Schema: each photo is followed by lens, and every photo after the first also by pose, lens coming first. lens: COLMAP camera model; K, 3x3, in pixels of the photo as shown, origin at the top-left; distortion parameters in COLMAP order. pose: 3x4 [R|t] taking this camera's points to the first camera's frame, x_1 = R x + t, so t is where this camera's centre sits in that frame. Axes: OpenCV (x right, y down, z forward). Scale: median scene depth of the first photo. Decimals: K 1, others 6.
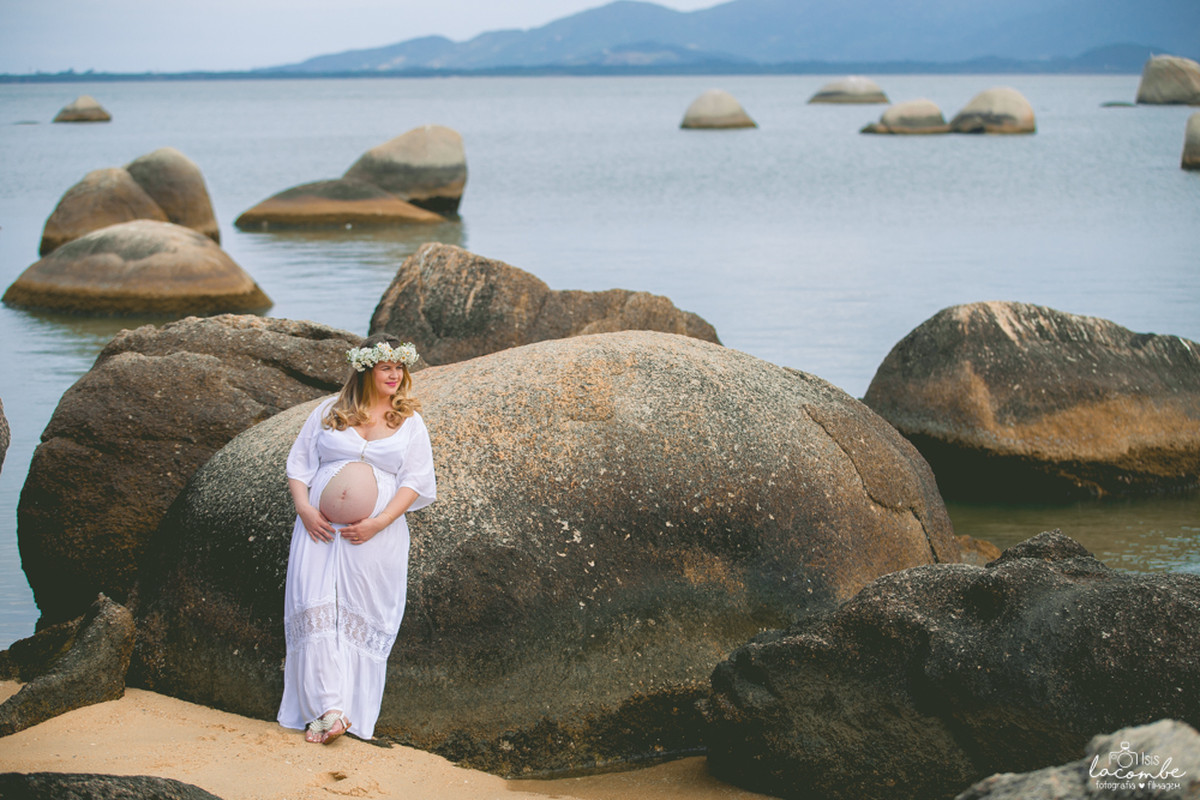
lens RADIAL K [[2967.8, 0, 541.3], [0, 2967.8, 369.6], [0, 0, 1]] dist [-0.149515, 0.000000]
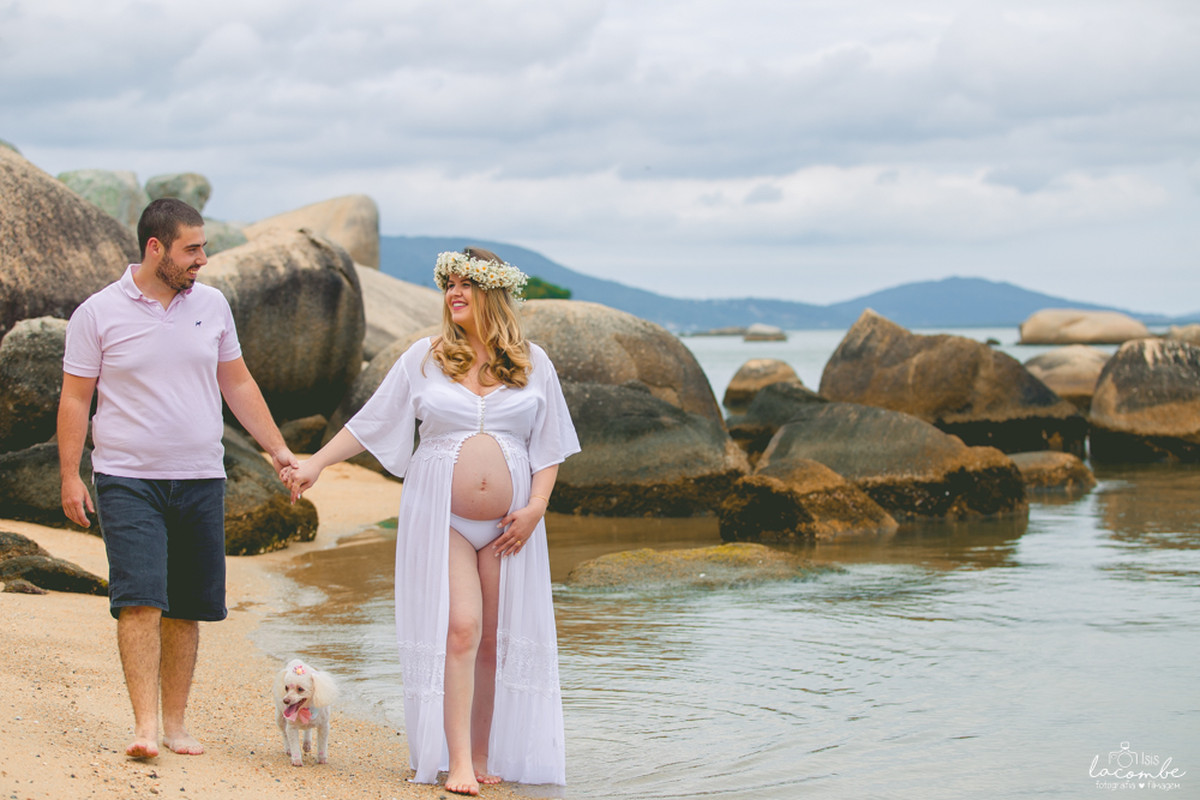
lens RADIAL K [[2566.4, 0, 598.3], [0, 2566.4, 405.4], [0, 0, 1]] dist [-0.234381, 0.000000]
pose [[0.821237, 0.011822, -0.570465, 0.709277], [-0.050051, 0.997424, -0.051382, 0.099783], [0.568388, 0.070749, 0.819713, -0.292347]]
